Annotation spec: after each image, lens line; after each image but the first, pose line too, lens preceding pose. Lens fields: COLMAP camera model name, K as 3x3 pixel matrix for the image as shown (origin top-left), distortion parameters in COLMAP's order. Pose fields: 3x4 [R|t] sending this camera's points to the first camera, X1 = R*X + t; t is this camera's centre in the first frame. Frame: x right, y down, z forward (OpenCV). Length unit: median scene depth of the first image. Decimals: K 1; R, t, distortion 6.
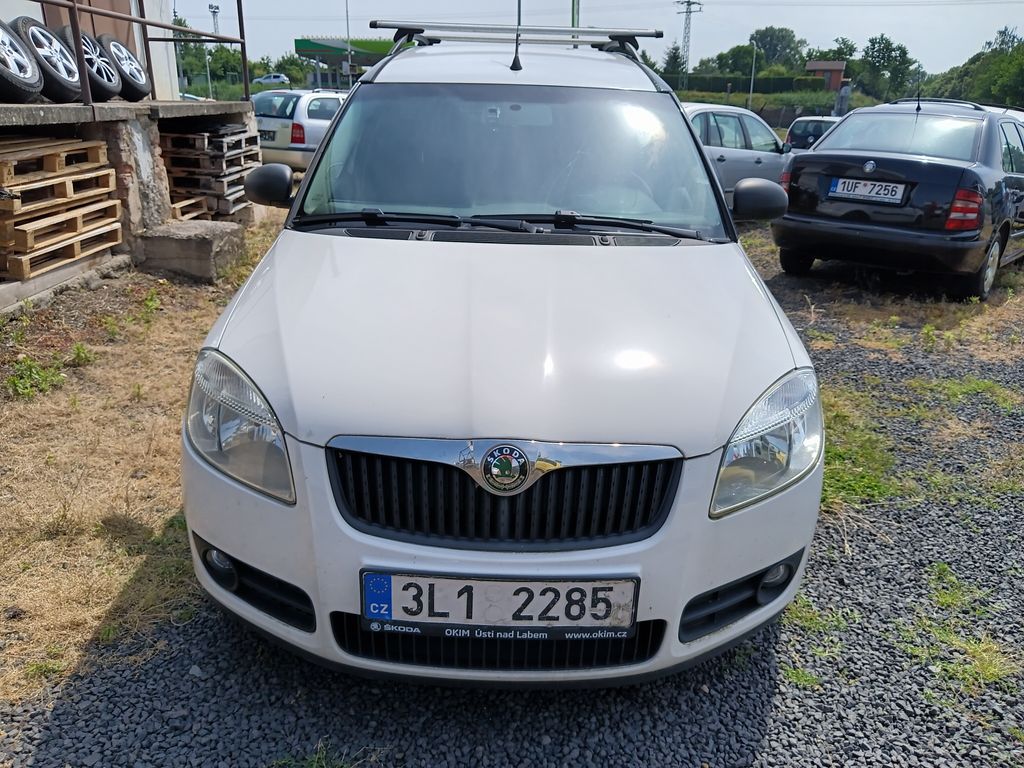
lens RADIAL K [[815.4, 0, 512.0], [0, 815.4, 384.0], [0, 0, 1]] dist [-0.012757, -0.003887]
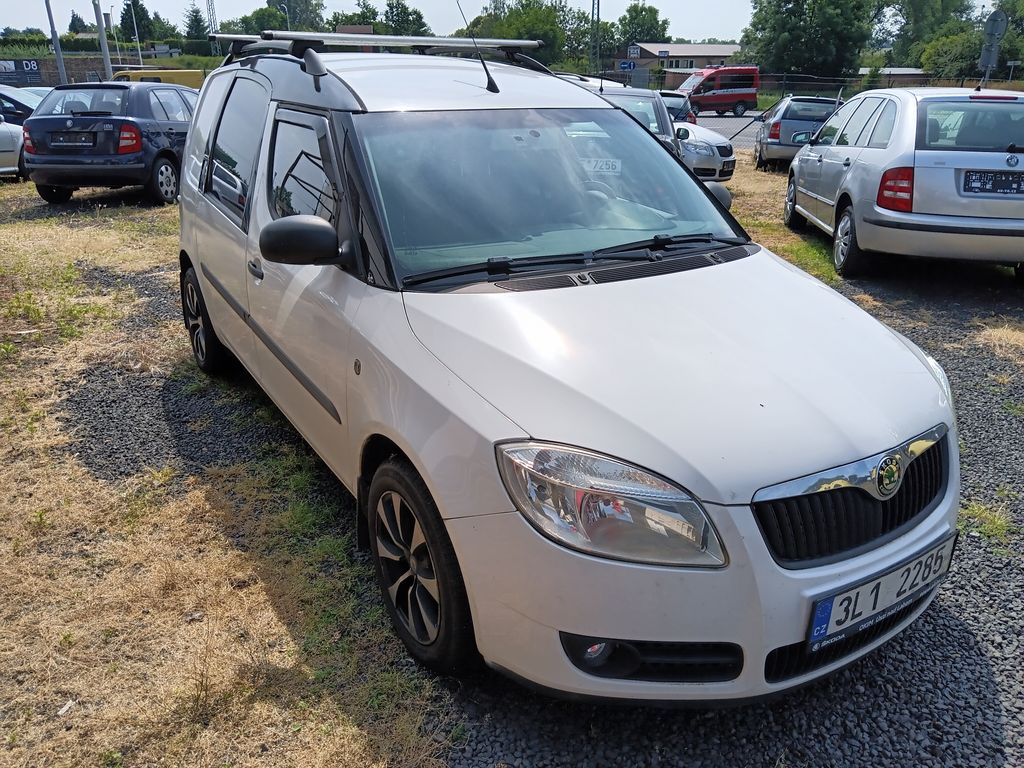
lens RADIAL K [[815.4, 0, 512.0], [0, 815.4, 384.0], [0, 0, 1]] dist [-0.012757, -0.003887]
pose [[0.843080, -0.212204, 0.494151, -0.929817], [0.190242, 0.977127, 0.095035, -0.220279], [-0.503015, 0.013886, 0.864166, 0.238810]]
